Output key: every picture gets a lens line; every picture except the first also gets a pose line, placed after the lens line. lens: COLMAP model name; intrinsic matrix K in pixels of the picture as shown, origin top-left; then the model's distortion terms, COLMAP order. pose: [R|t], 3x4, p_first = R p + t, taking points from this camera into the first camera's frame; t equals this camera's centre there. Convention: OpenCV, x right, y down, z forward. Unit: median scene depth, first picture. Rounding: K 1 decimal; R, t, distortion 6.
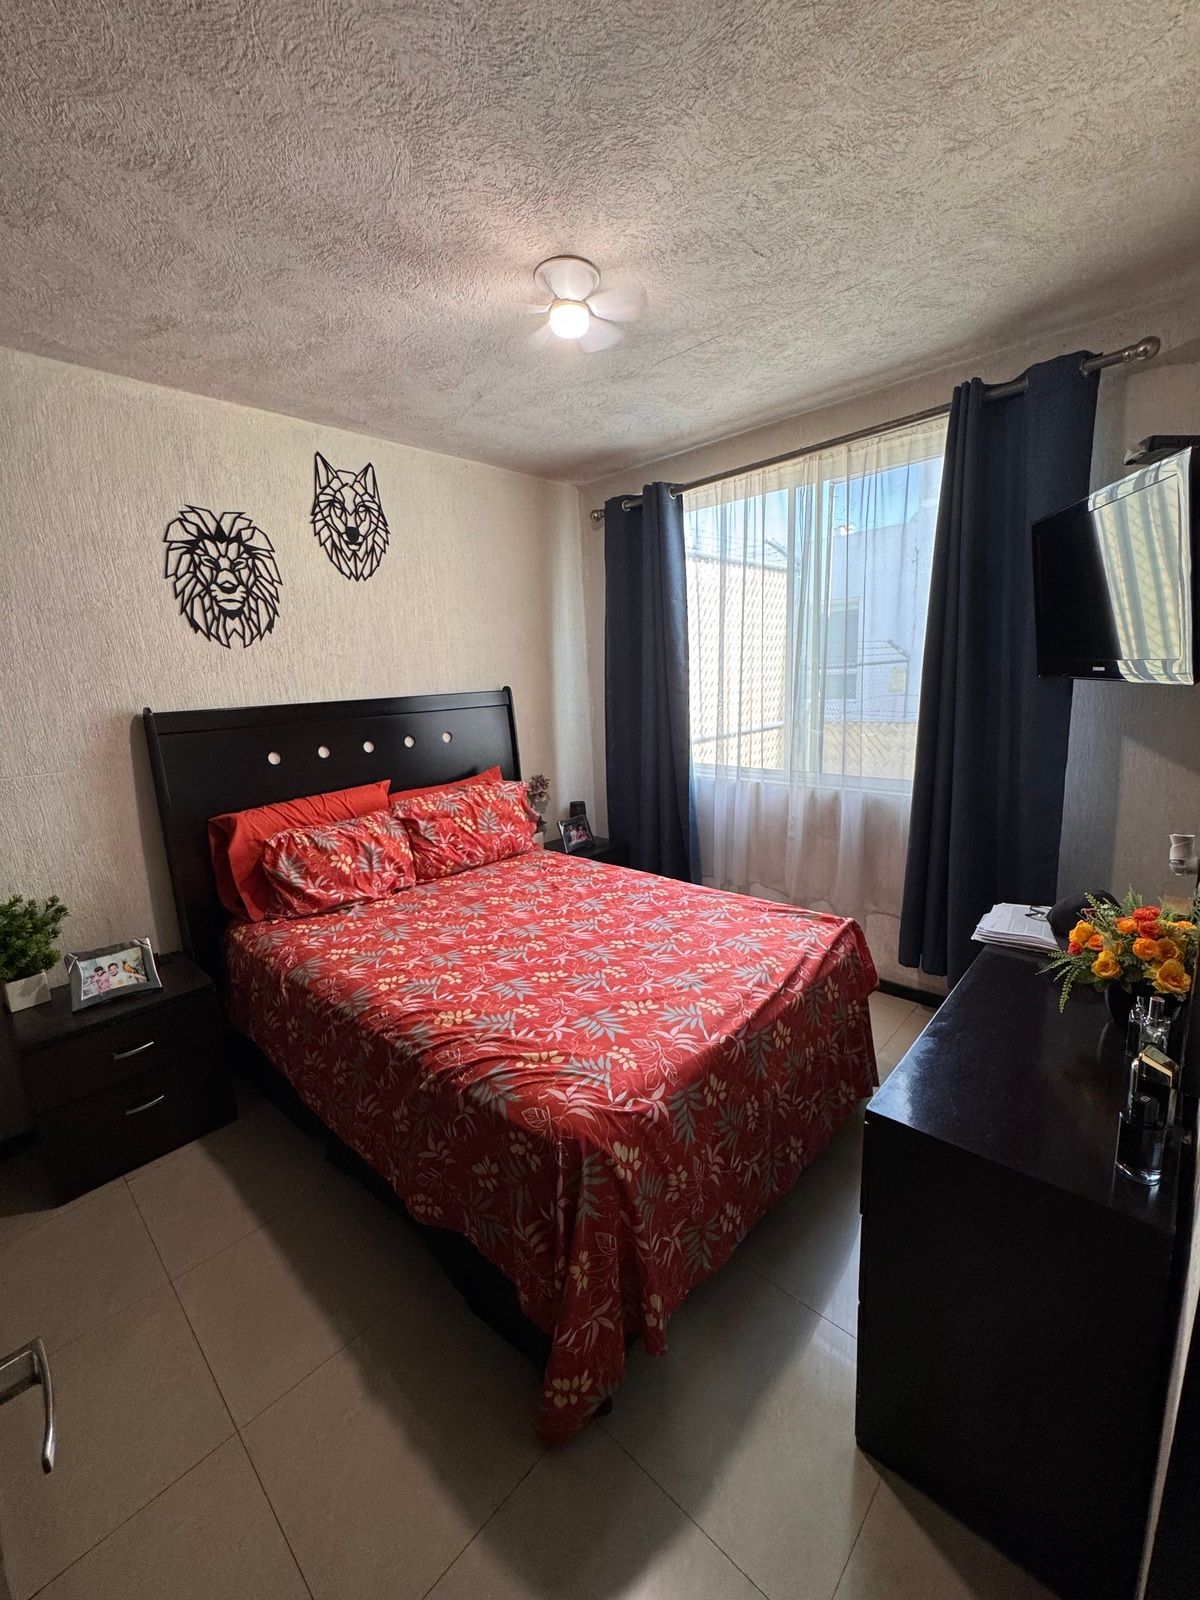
lens RADIAL K [[637.2, 0, 602.7], [0, 637.2, 800.3], [0, 0, 1]] dist [-0.008654, 0.000994]
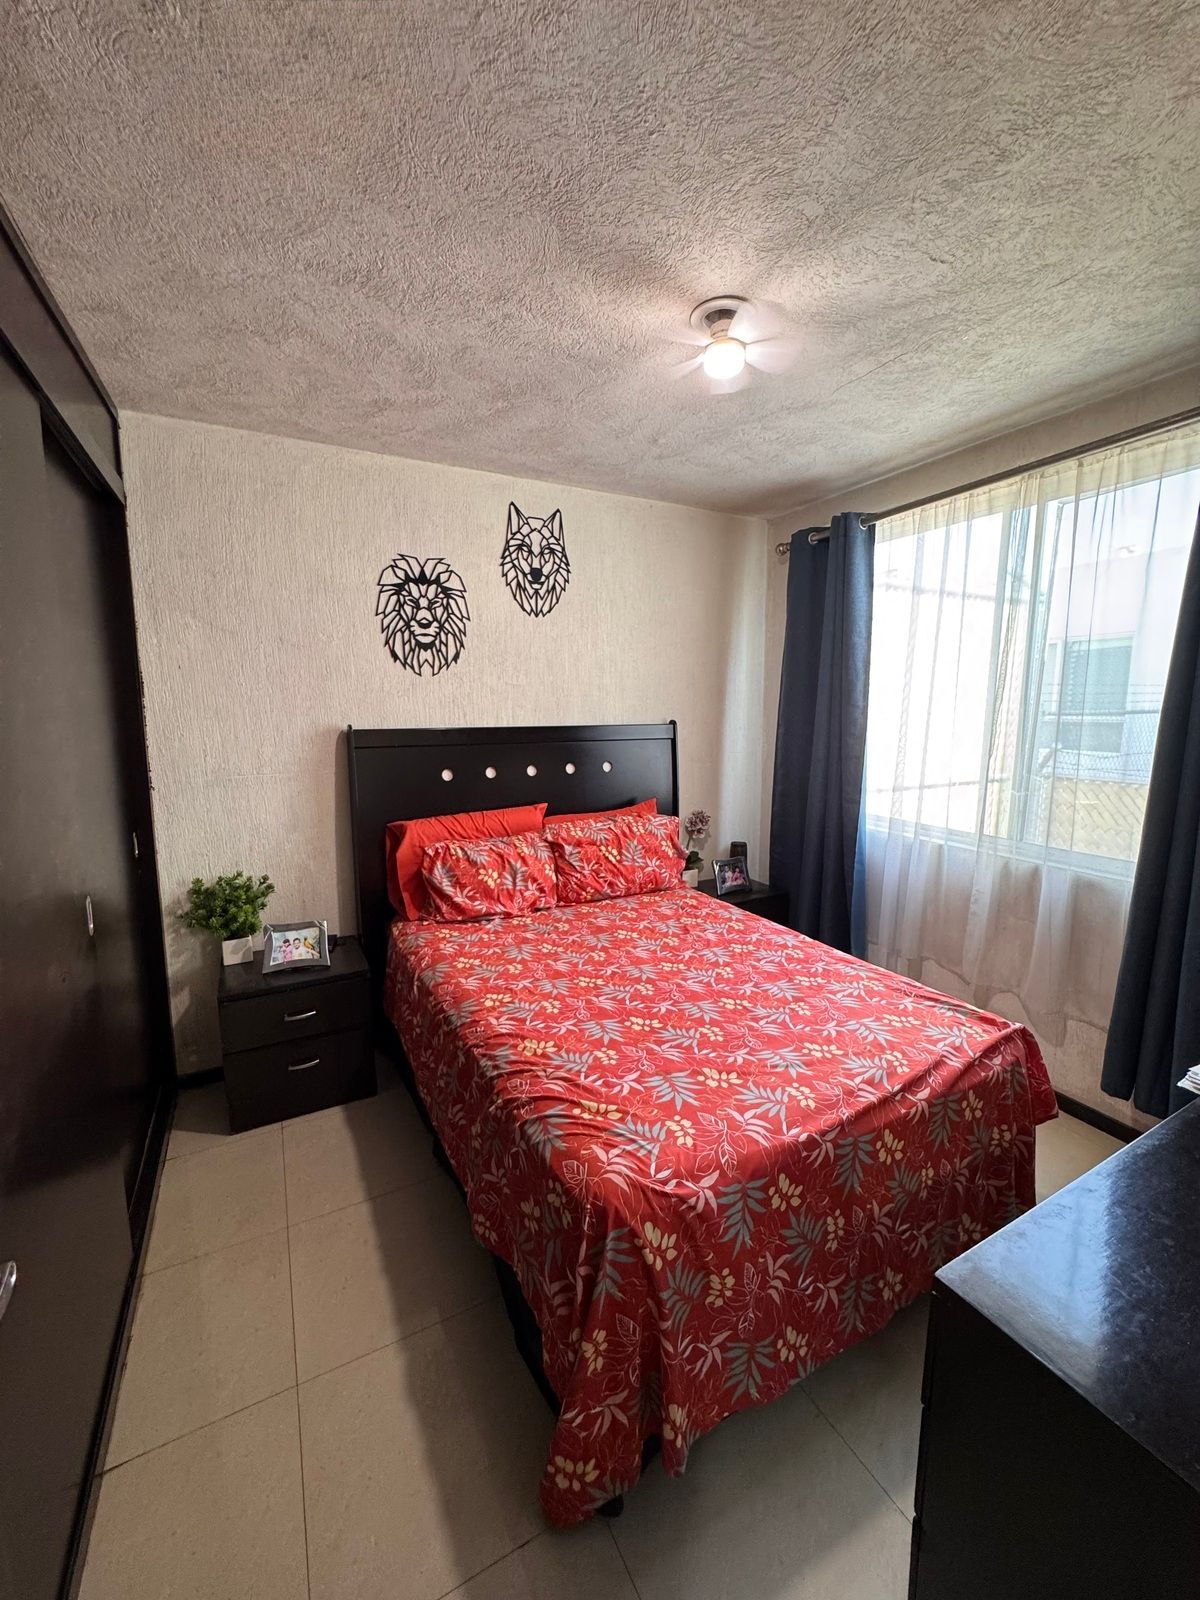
lens RADIAL K [[637.2, 0, 602.7], [0, 637.2, 800.3], [0, 0, 1]] dist [-0.008654, 0.000994]
pose [[0.945273, 0.089335, -0.313814, 0.113744], [-0.102924, 0.994324, -0.026969, -0.024942], [0.309623, 0.057792, 0.949101, 0.038169]]
